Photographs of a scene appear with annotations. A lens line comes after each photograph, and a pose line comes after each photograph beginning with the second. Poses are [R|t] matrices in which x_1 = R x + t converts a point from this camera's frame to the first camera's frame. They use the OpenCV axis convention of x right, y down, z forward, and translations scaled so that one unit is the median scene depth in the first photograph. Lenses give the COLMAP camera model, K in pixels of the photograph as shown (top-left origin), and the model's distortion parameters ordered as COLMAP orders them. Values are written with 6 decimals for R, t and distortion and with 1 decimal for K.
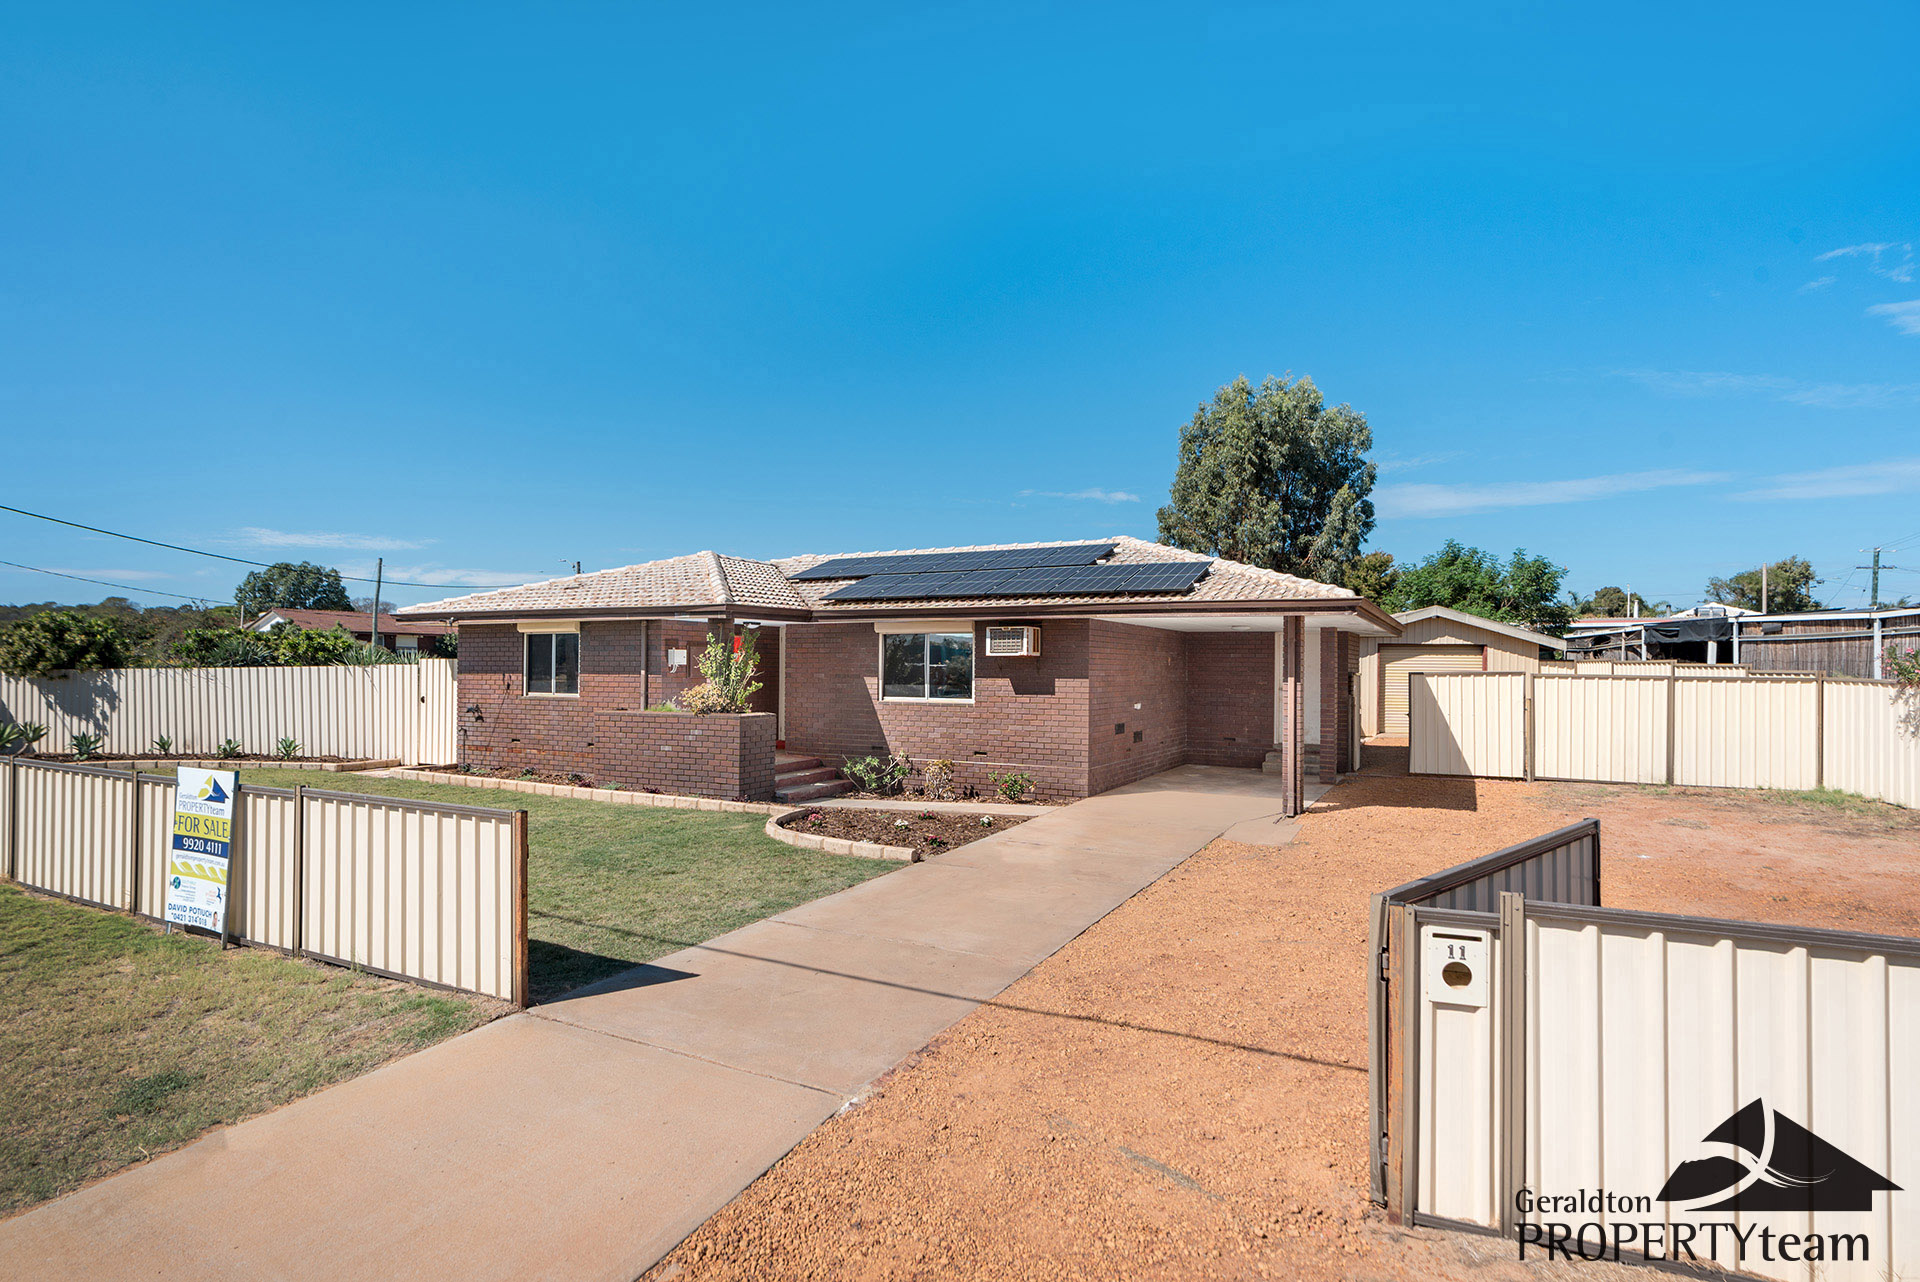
lens RADIAL K [[1046.7, 0, 960.0], [0, 1046.7, 641.0], [0, 0, 1]] dist [0.003390, 0.001880]
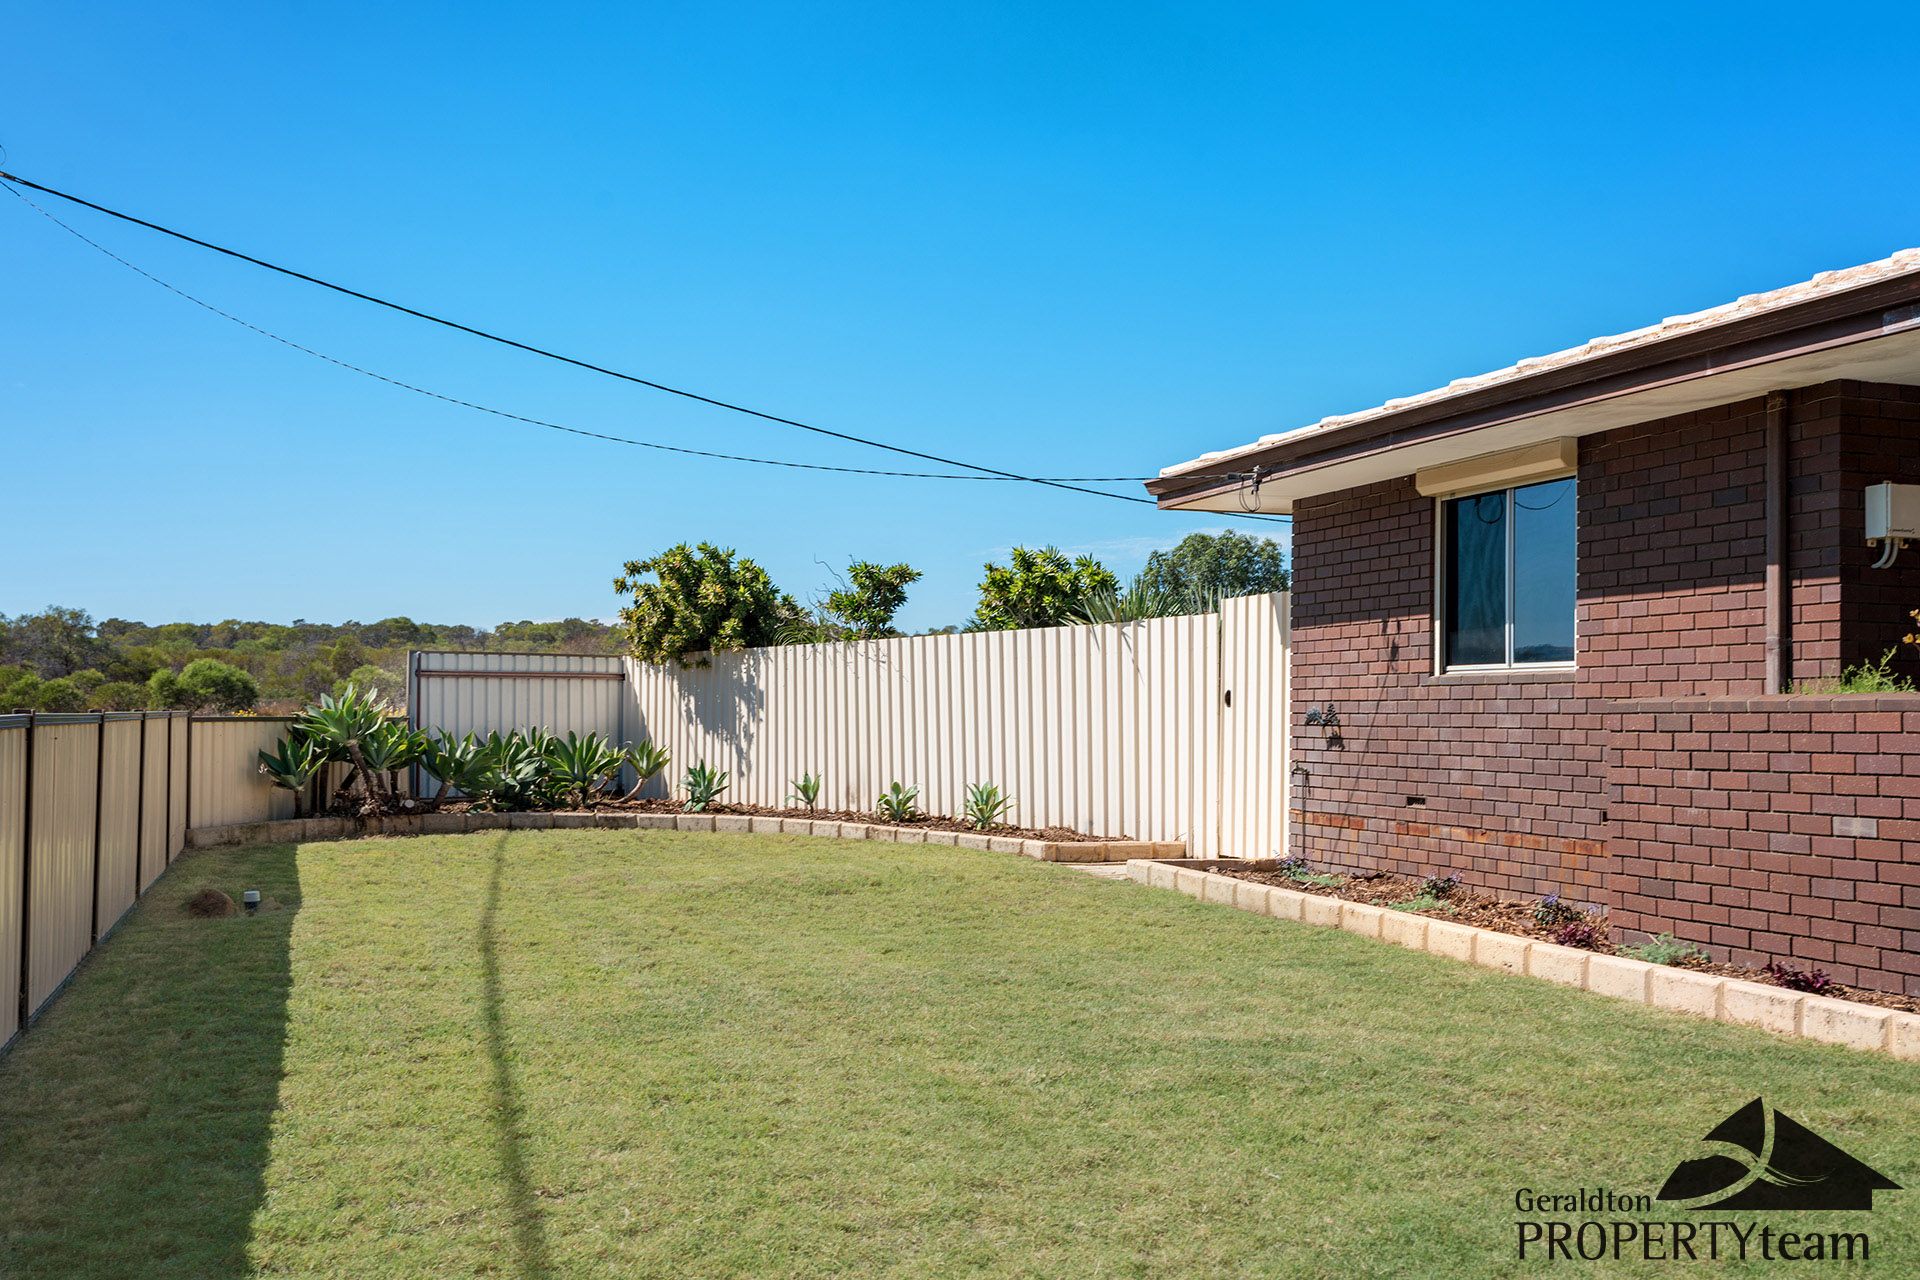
lens RADIAL K [[1848.0, 0, 960.0], [0, 1848.0, 640.0], [0, 0, 1]] dist [0.016956, -0.000286]
pose [[0.732435, -0.022524, -0.680464, -0.101243], [-0.002380, 0.999362, -0.035643, 0.059020], [0.680832, 0.027726, 0.731914, 0.404704]]
